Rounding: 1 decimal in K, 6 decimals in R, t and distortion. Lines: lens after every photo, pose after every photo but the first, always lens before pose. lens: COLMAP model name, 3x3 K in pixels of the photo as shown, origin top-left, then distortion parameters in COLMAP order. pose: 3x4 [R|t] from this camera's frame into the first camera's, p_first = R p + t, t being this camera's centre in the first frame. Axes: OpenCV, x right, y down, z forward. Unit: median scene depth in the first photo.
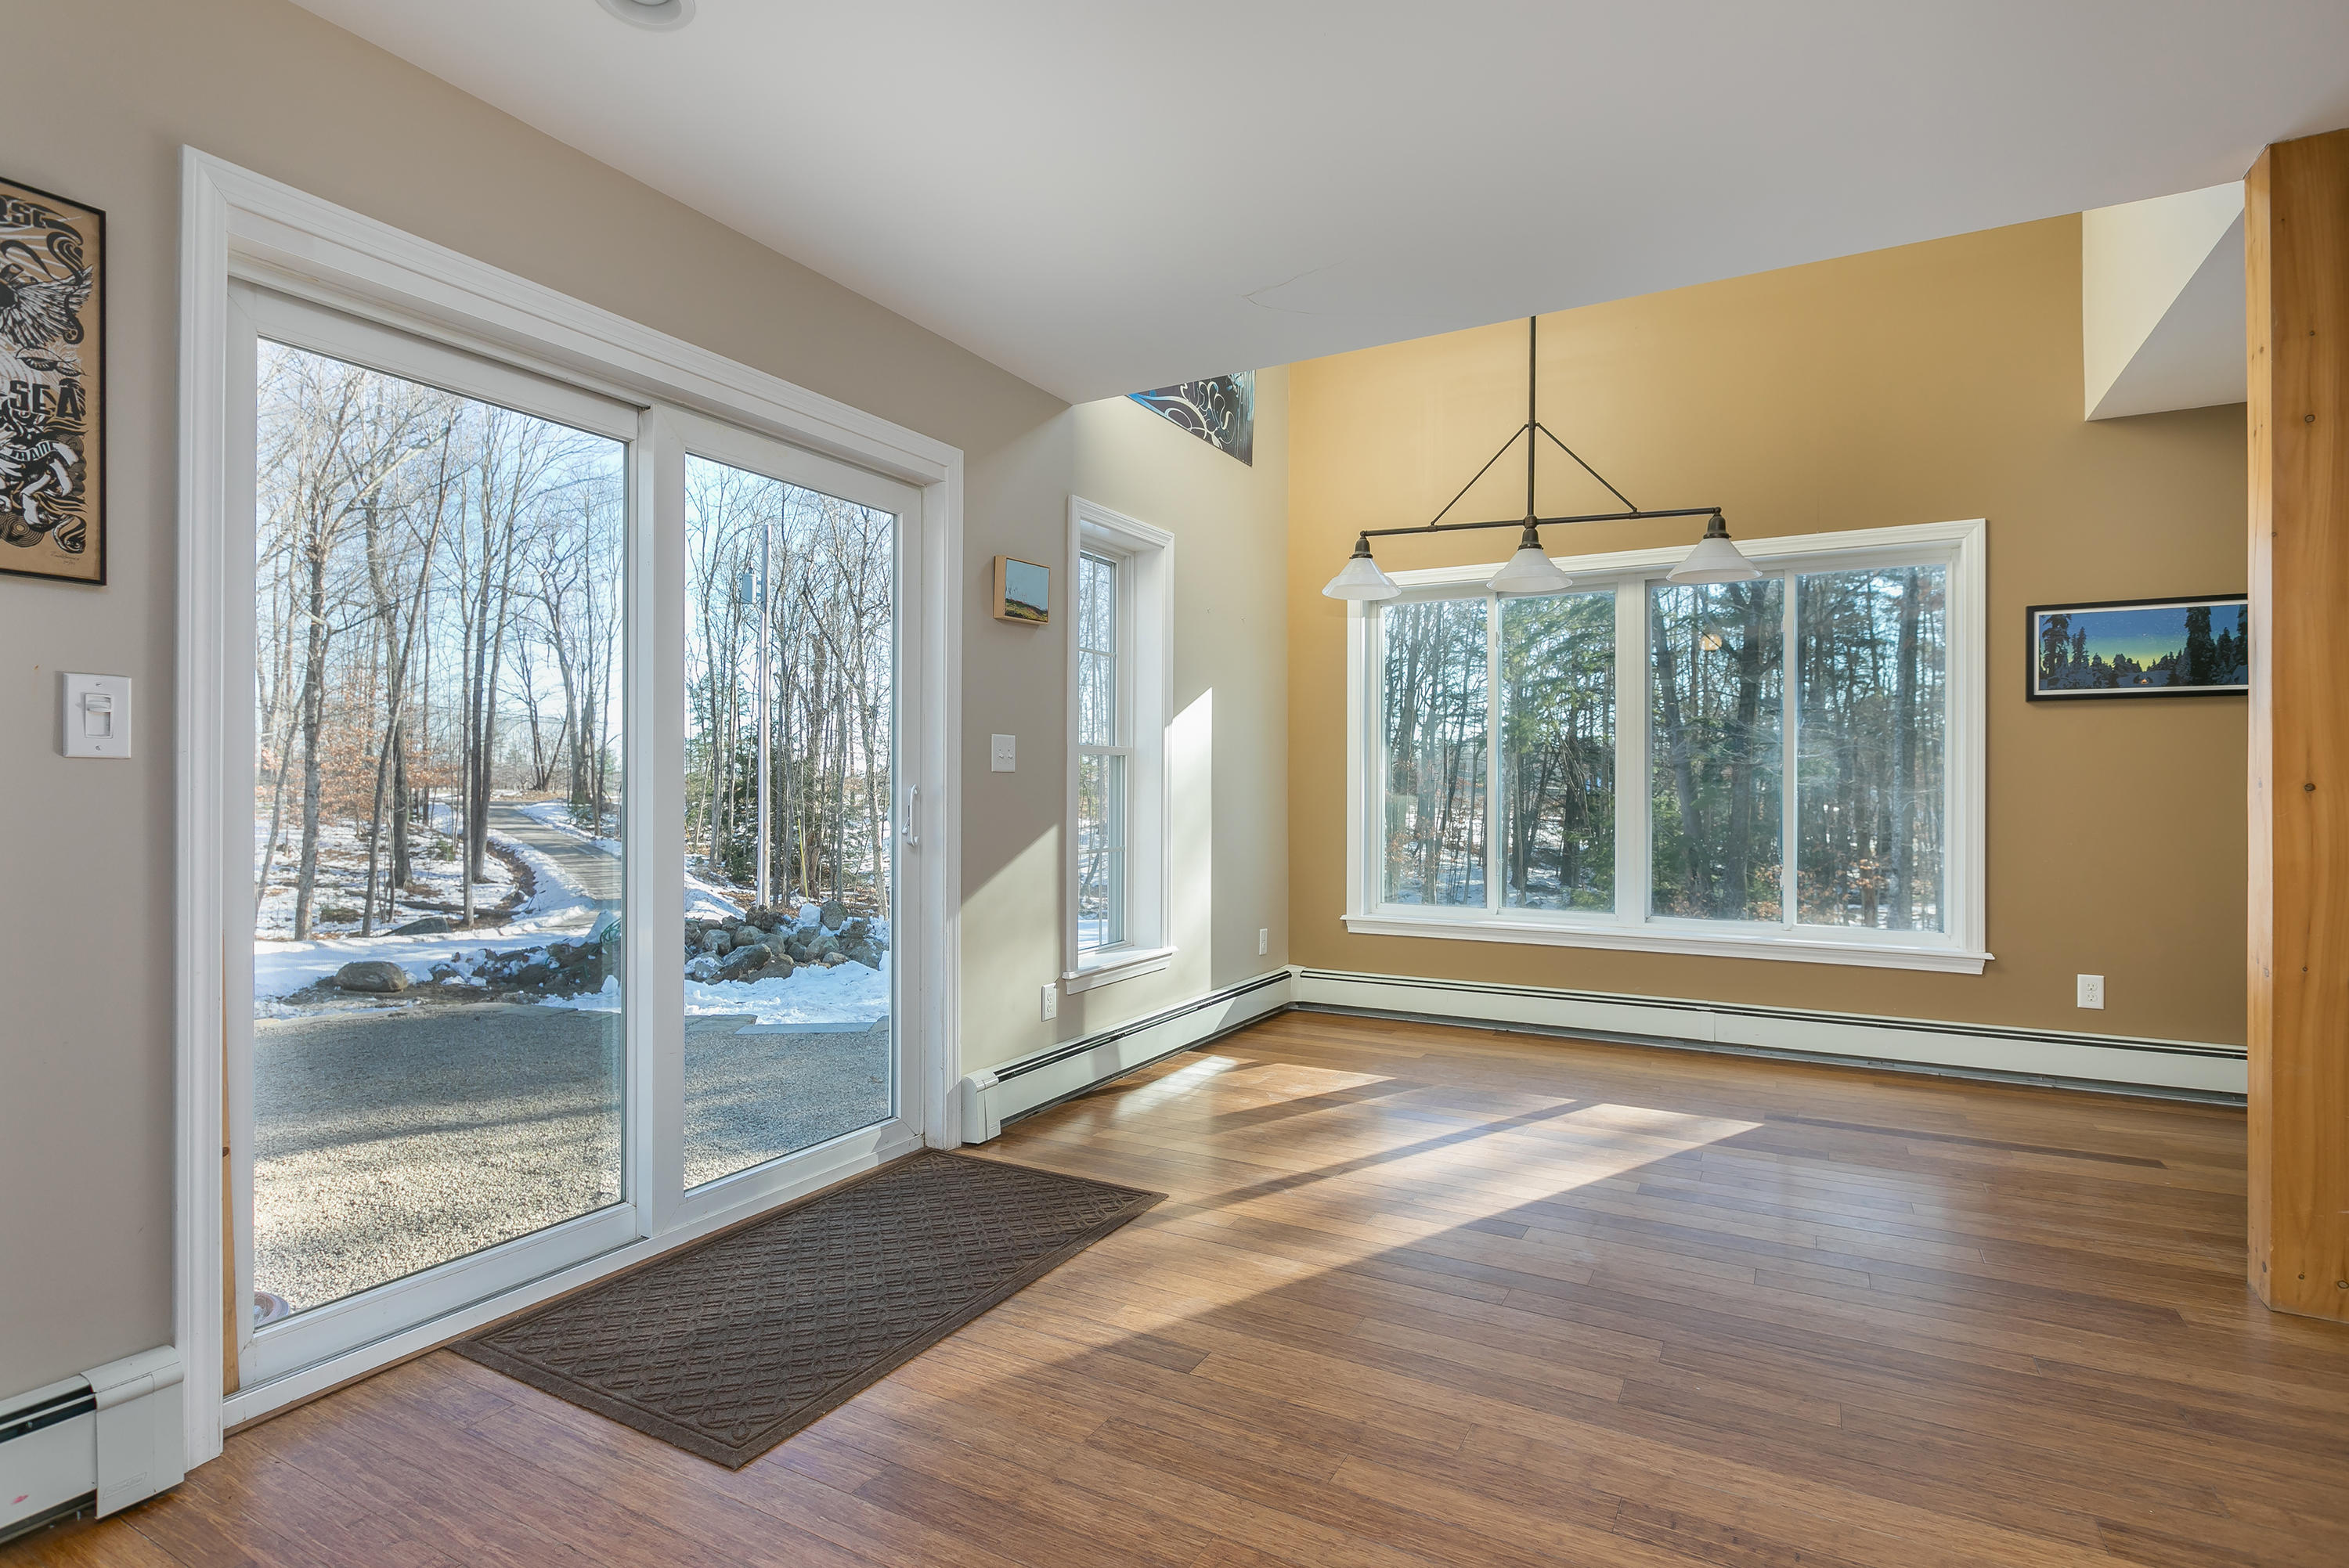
lens RADIAL K [[1144.1, 0, 1174.5], [0, 1144.1, 784.0], [0, 0, 1]] dist [-0.002858, -0.000189]
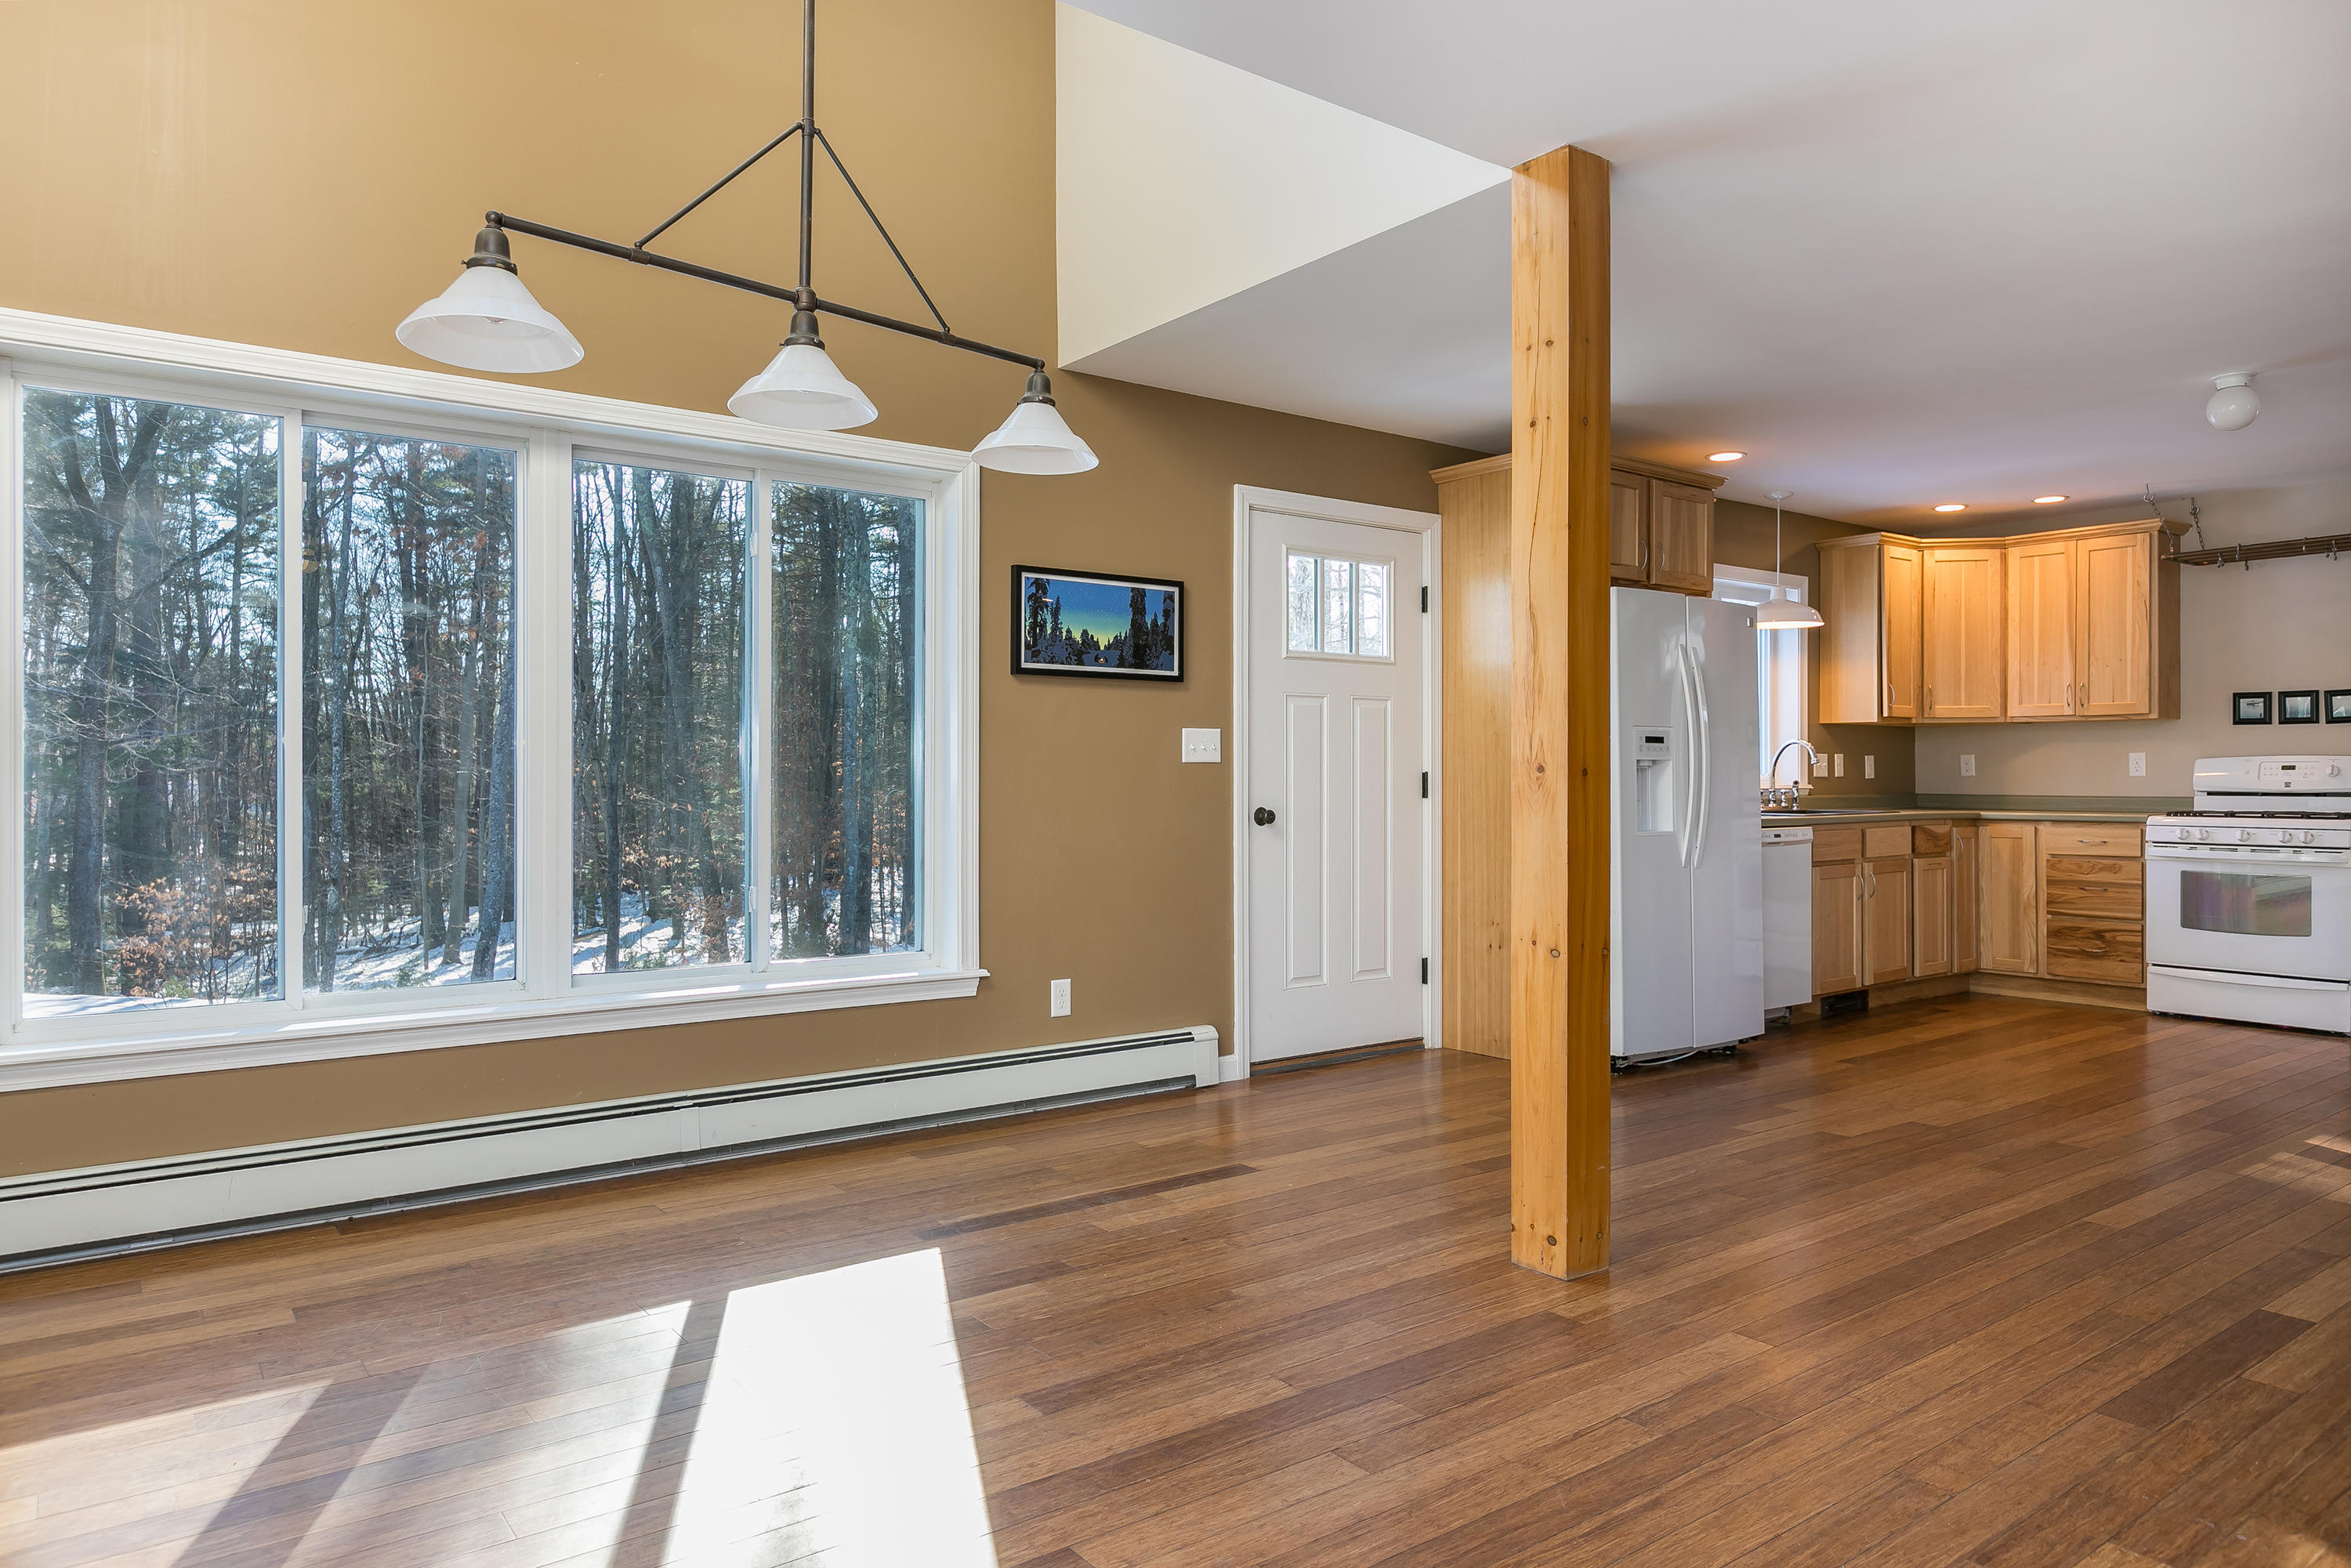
lens RADIAL K [[1459.0, 0, 1140.5], [0, 1459.0, 782.4], [0, 0, 1]] dist [-0.005341, -0.003400]
pose [[0.425262, -0.004678, 0.905058, -0.252976], [-0.002852, 0.999975, 0.006509, 0.002830], [-0.905066, -0.005349, 0.425238, 0.514663]]
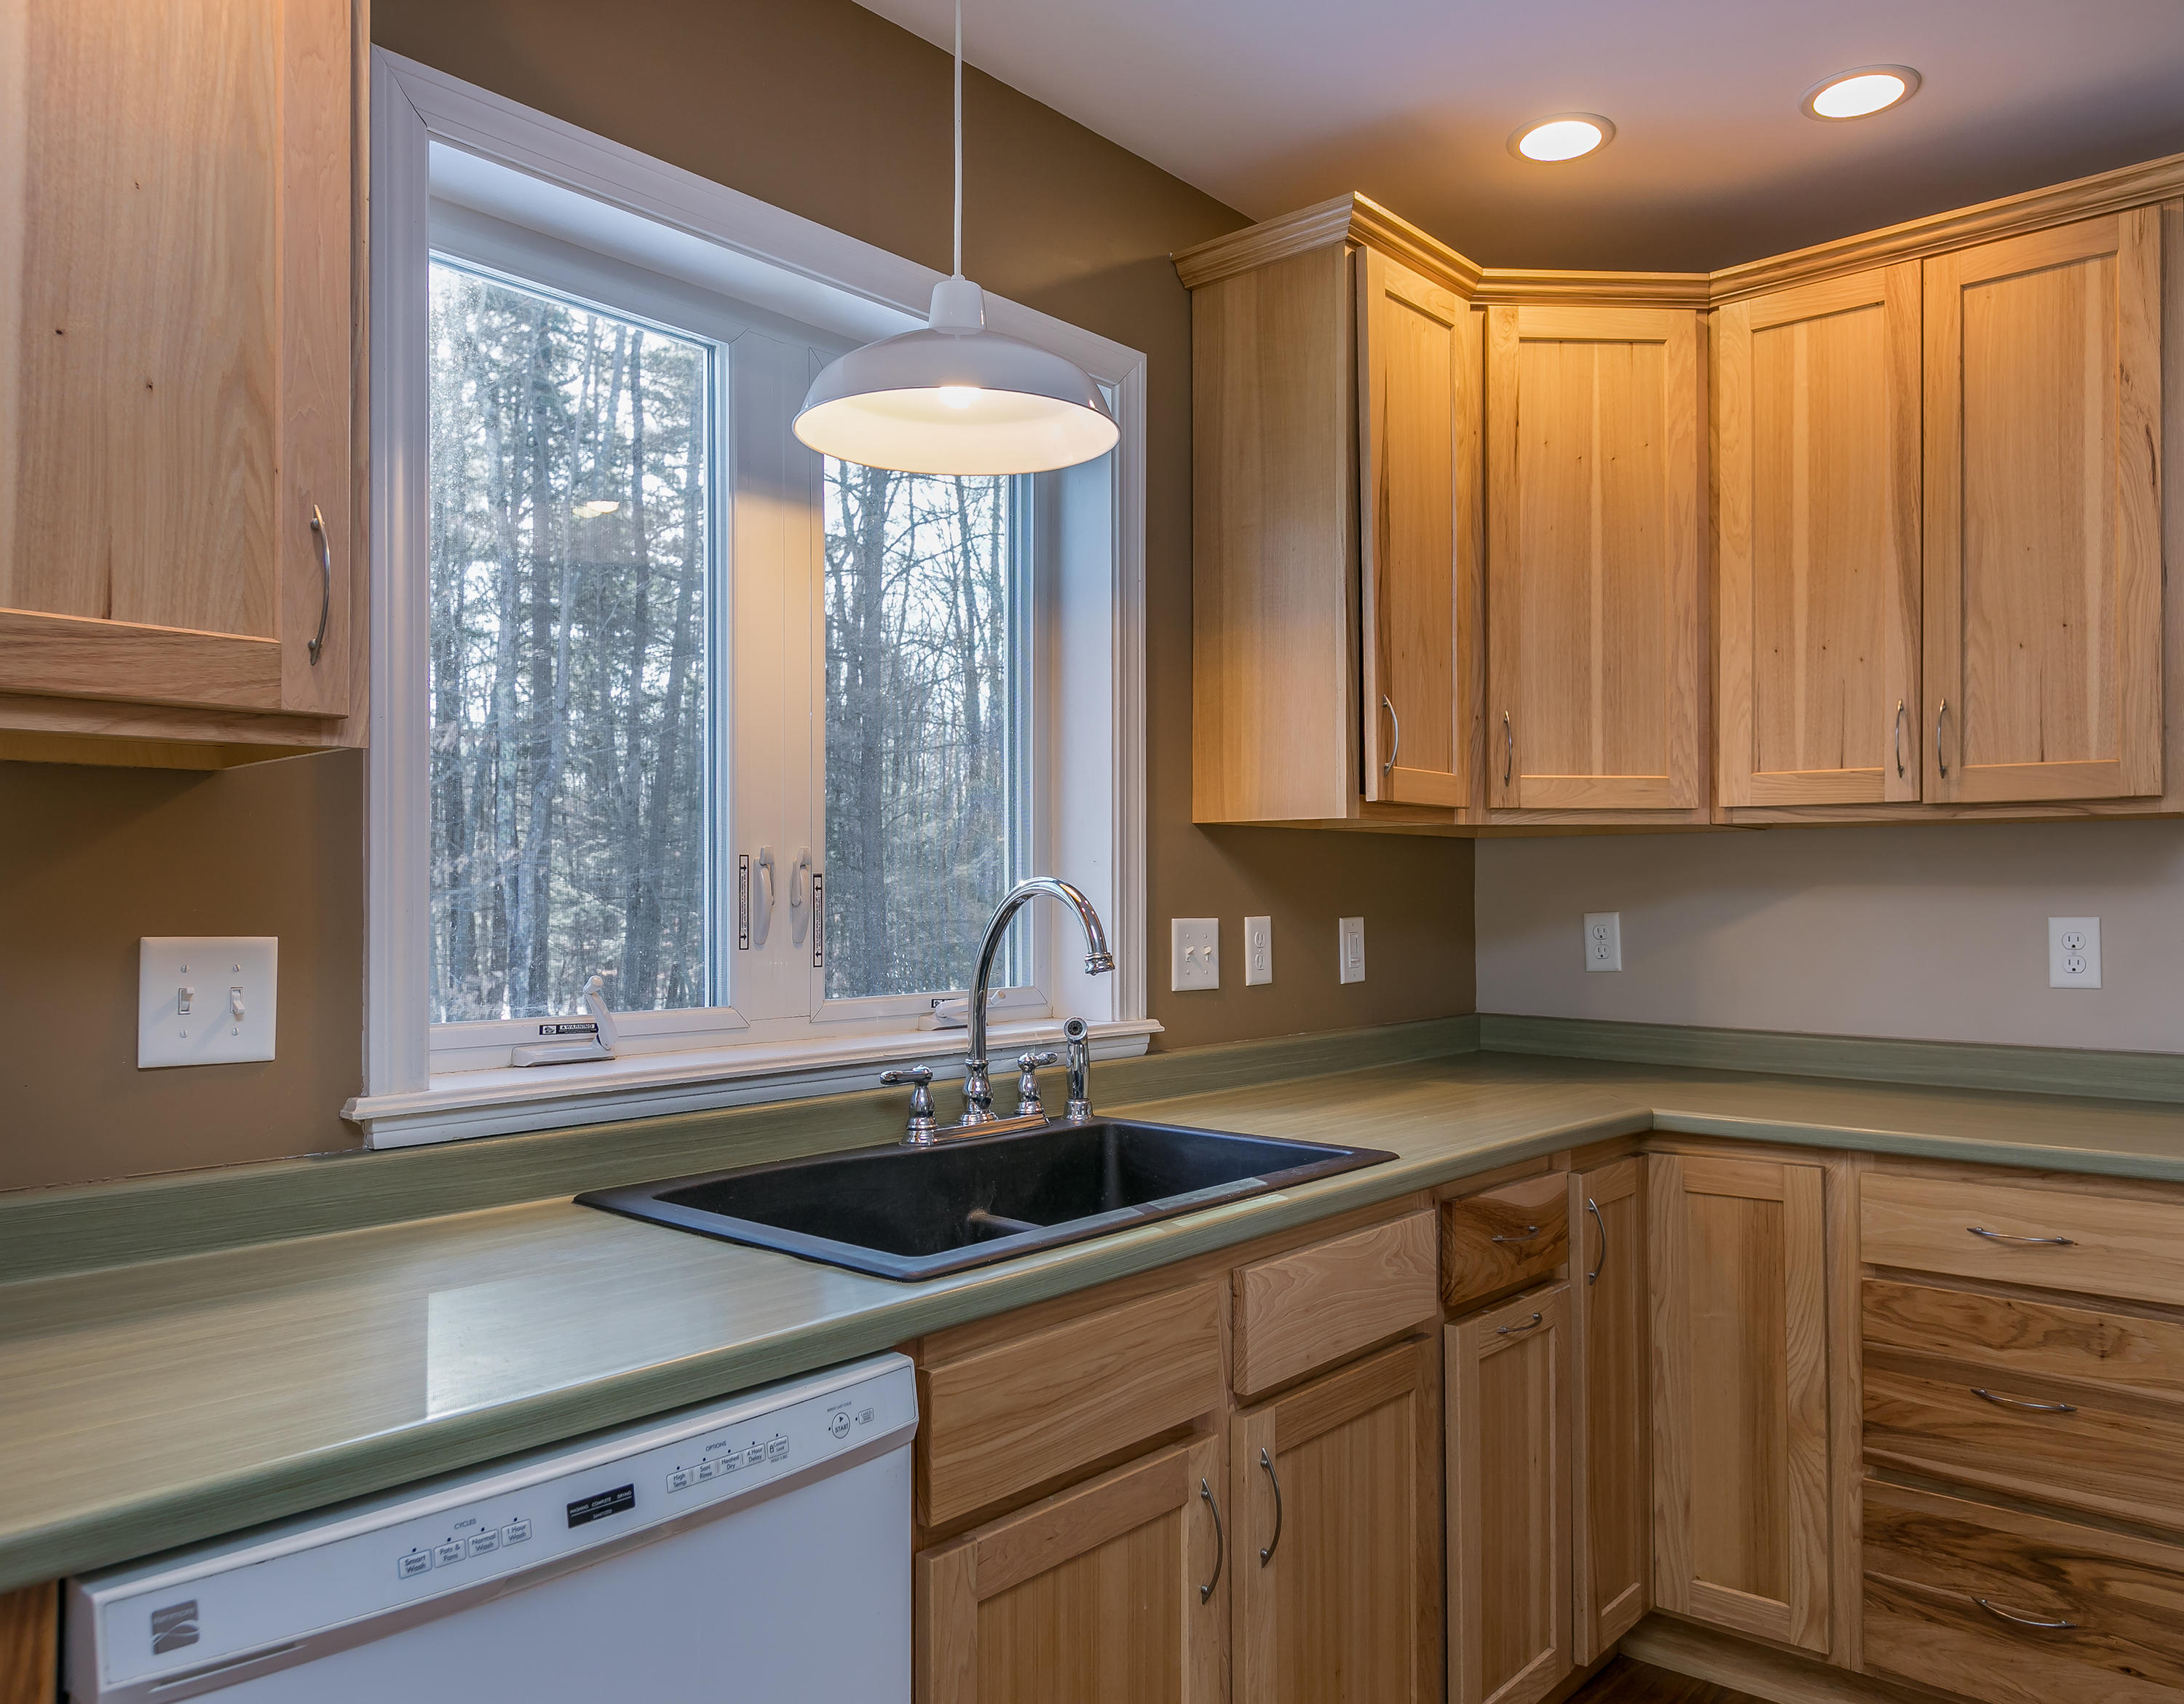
lens RADIAL K [[1603.3, 0, 1085.6], [0, 1603.3, 880.3], [0, 0, 1]] dist [-0.007773, 0.000275]
pose [[0.208228, 0.006695, 0.978057, 1.319024], [-0.003492, 0.999975, -0.006102, -0.040076], [-0.978074, -0.002144, 0.208246, 0.416525]]
